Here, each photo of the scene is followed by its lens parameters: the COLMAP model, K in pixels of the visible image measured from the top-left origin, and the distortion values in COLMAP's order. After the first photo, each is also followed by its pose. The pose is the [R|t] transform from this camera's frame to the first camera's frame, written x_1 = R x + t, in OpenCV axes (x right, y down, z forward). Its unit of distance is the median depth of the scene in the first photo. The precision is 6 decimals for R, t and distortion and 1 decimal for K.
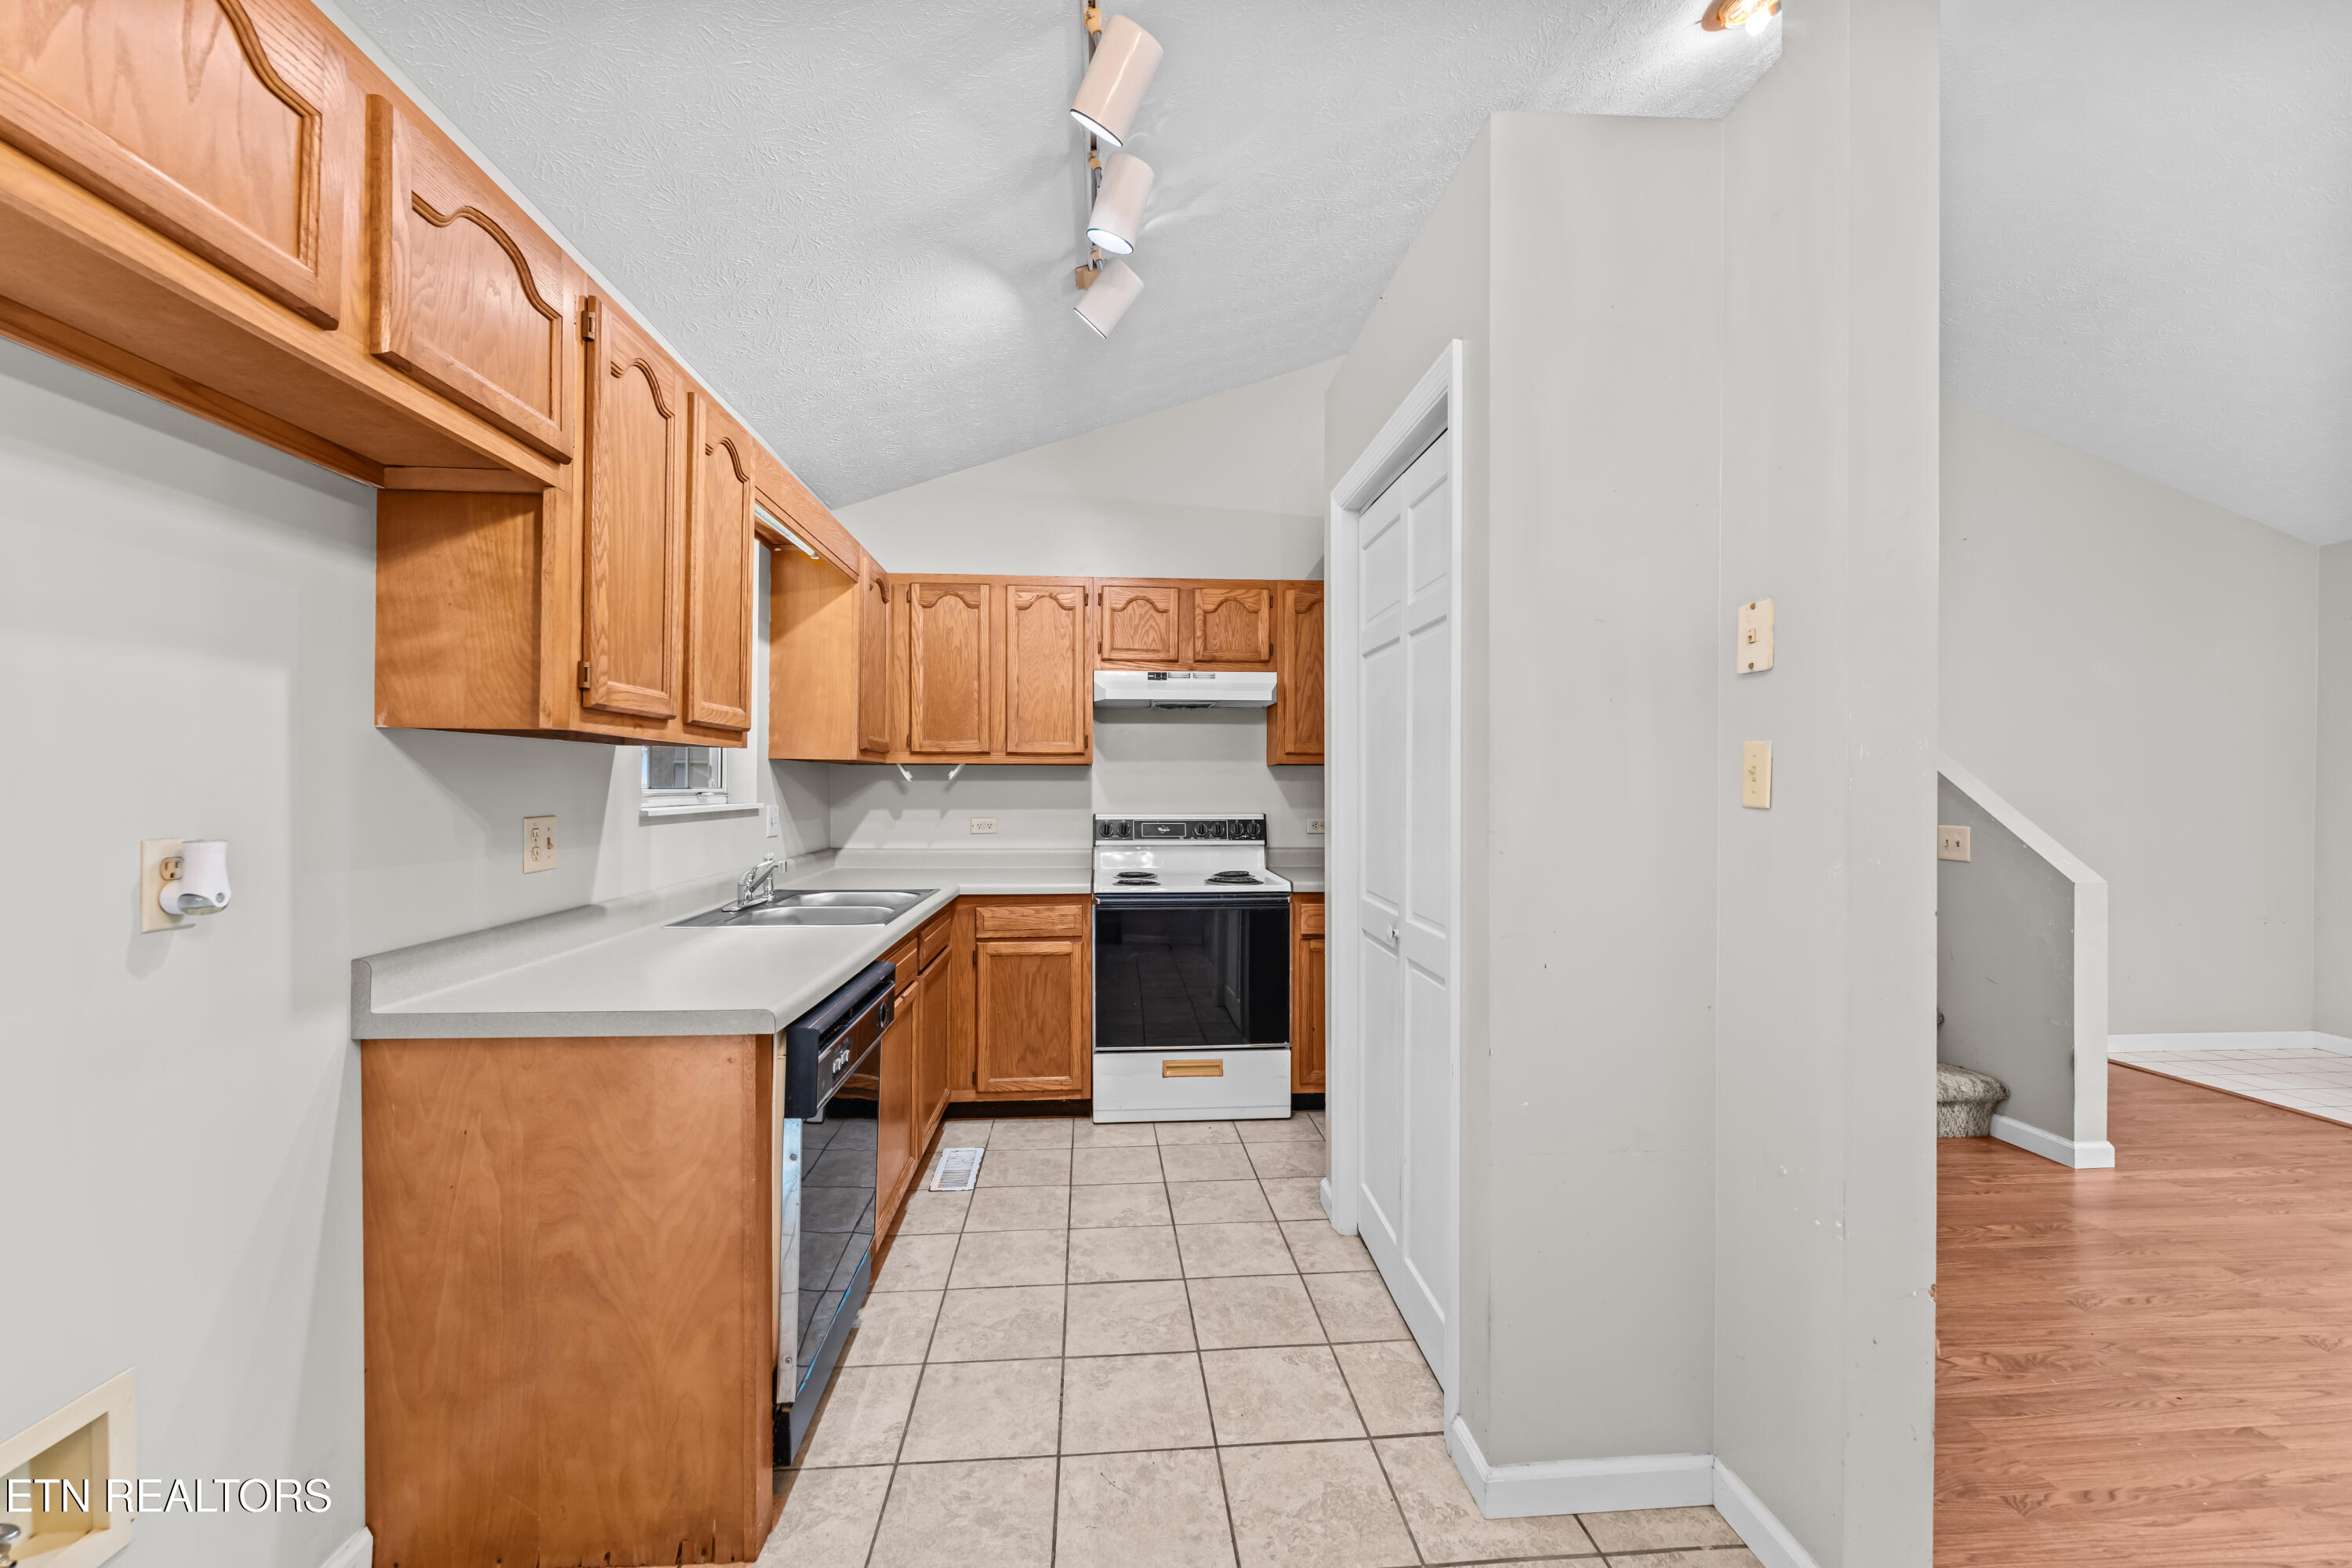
lens RADIAL K [[935.2, 0, 1172.4], [0, 935.2, 788.3], [0, 0, 1]] dist [-0.003229, 0.000270]
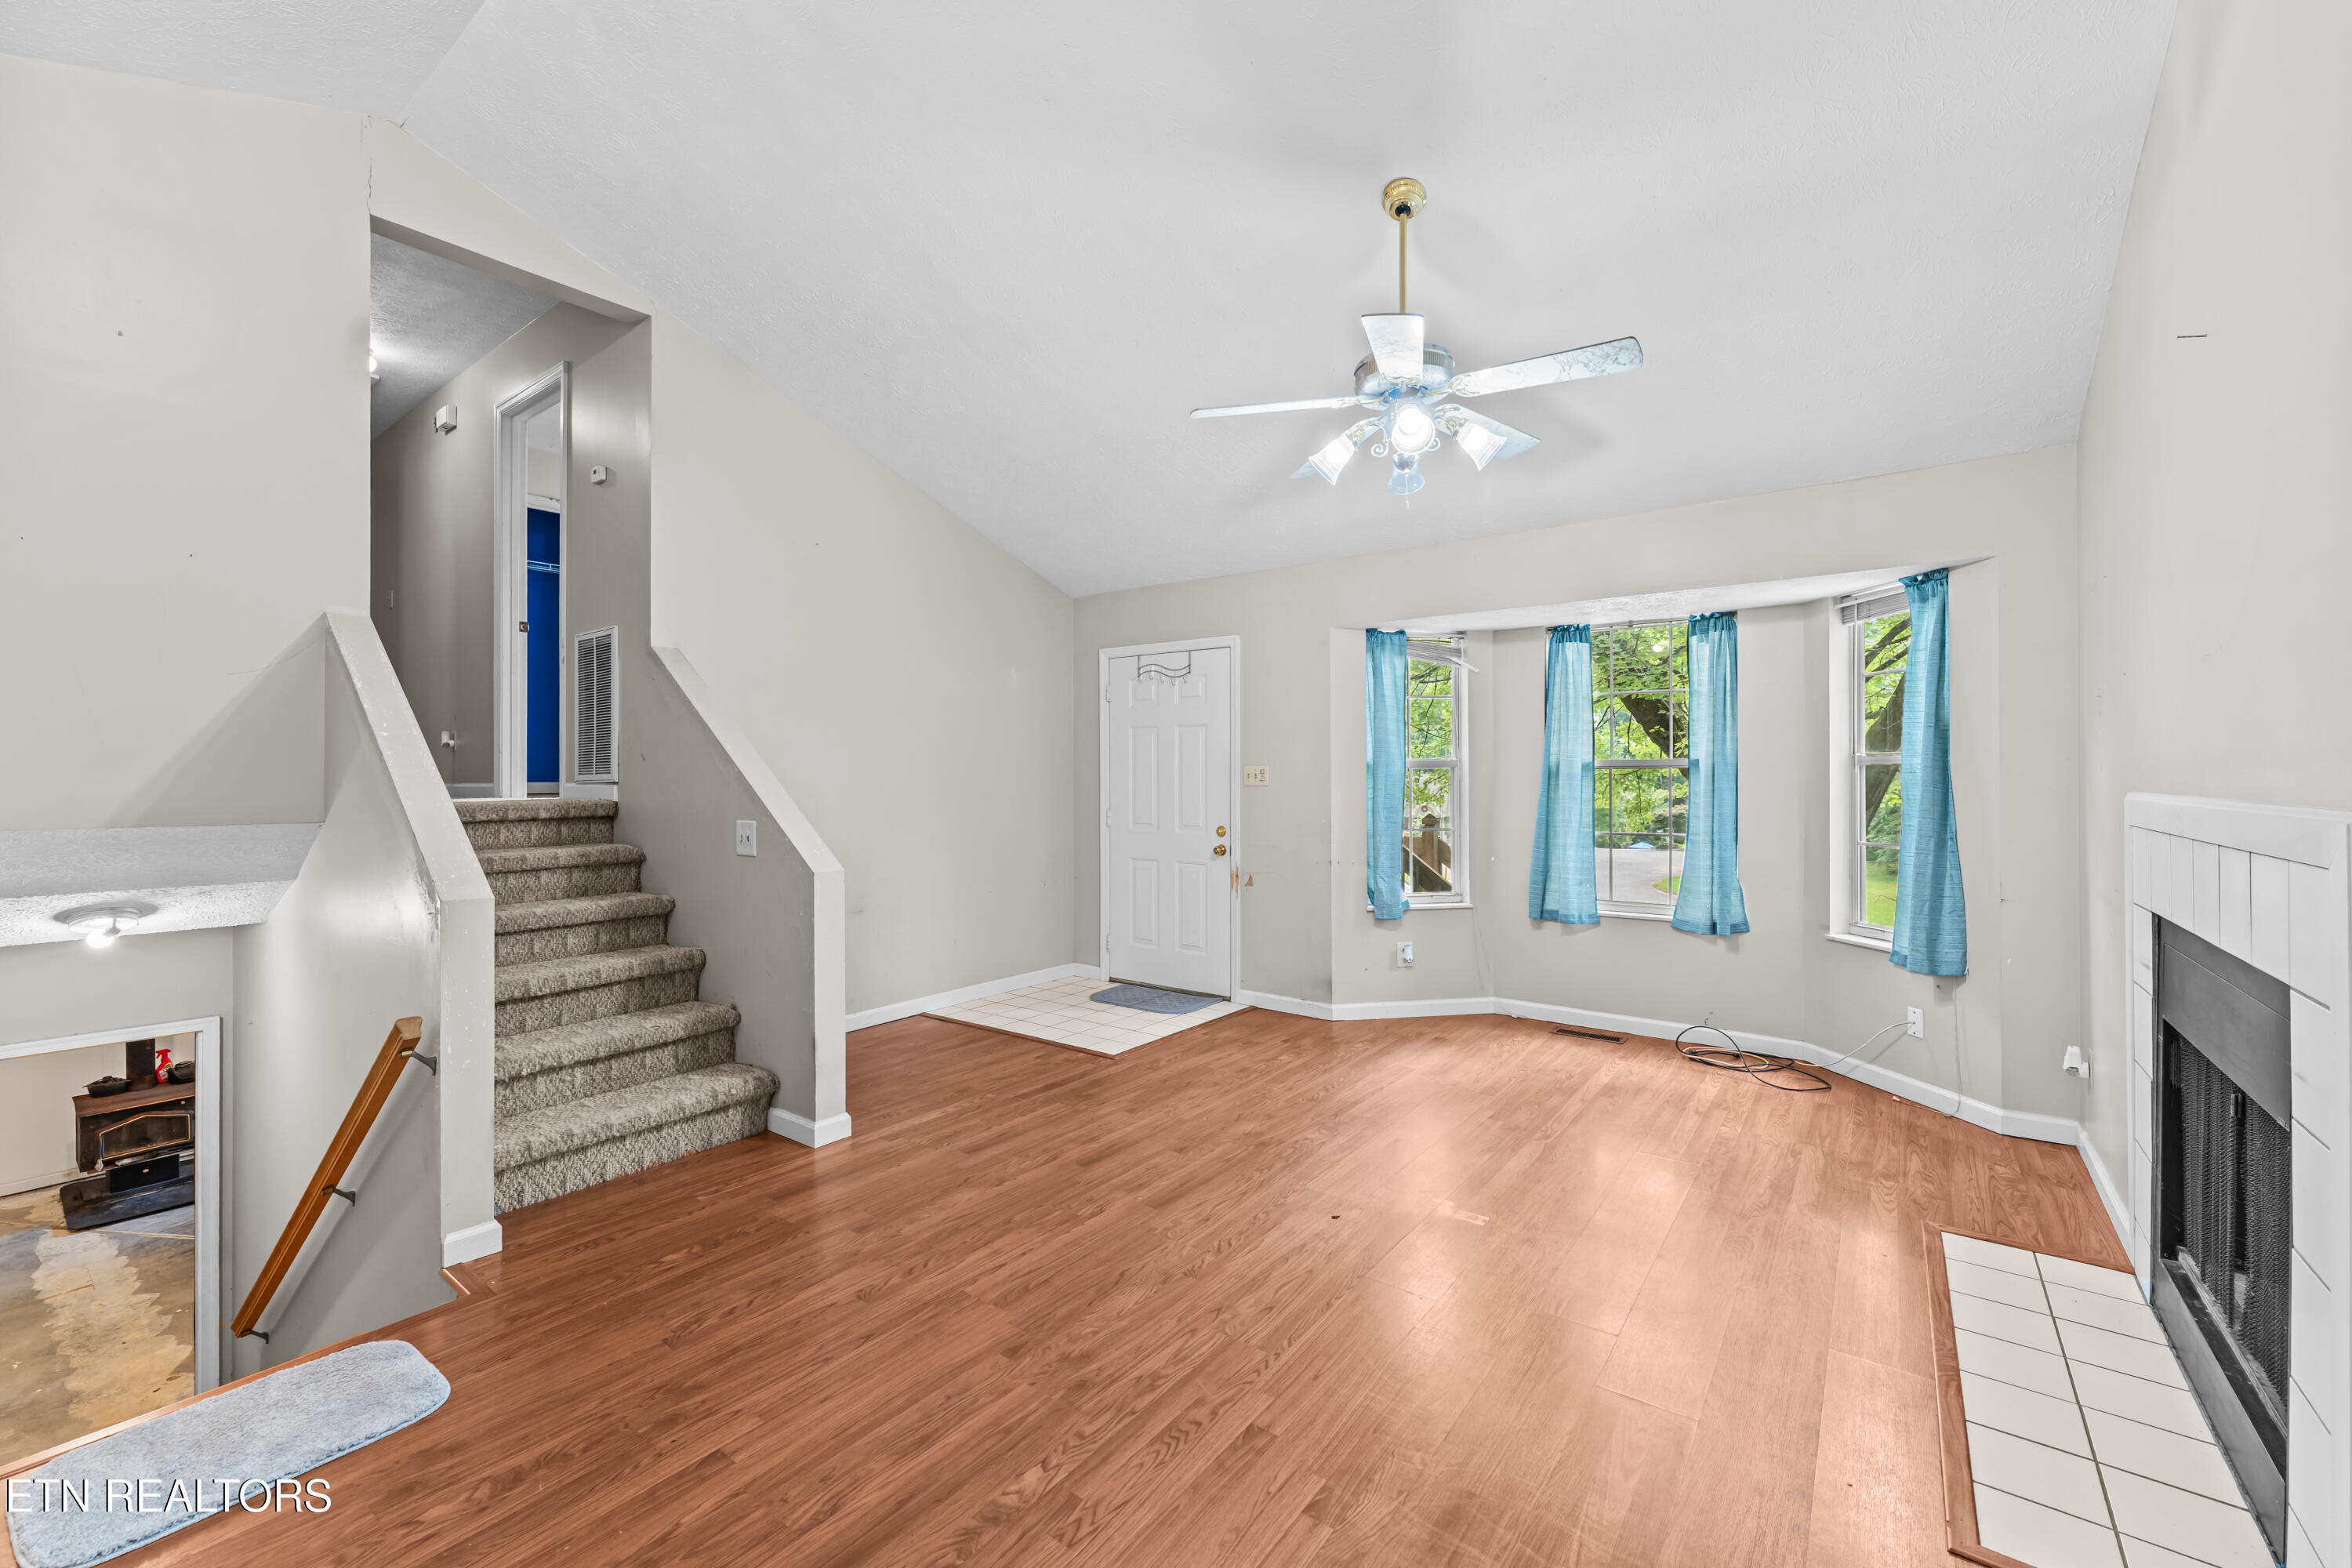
lens RADIAL K [[935.2, 0, 1162.1], [0, 935.2, 777.0], [0, 0, 1]] dist [-0.003229, 0.000270]
pose [[0.667511, -0.001973, 0.744598, 0.413544], [0.010032, 0.999930, -0.006343, 0.003165], [-0.744533, 0.011704, 0.667483, 0.006818]]
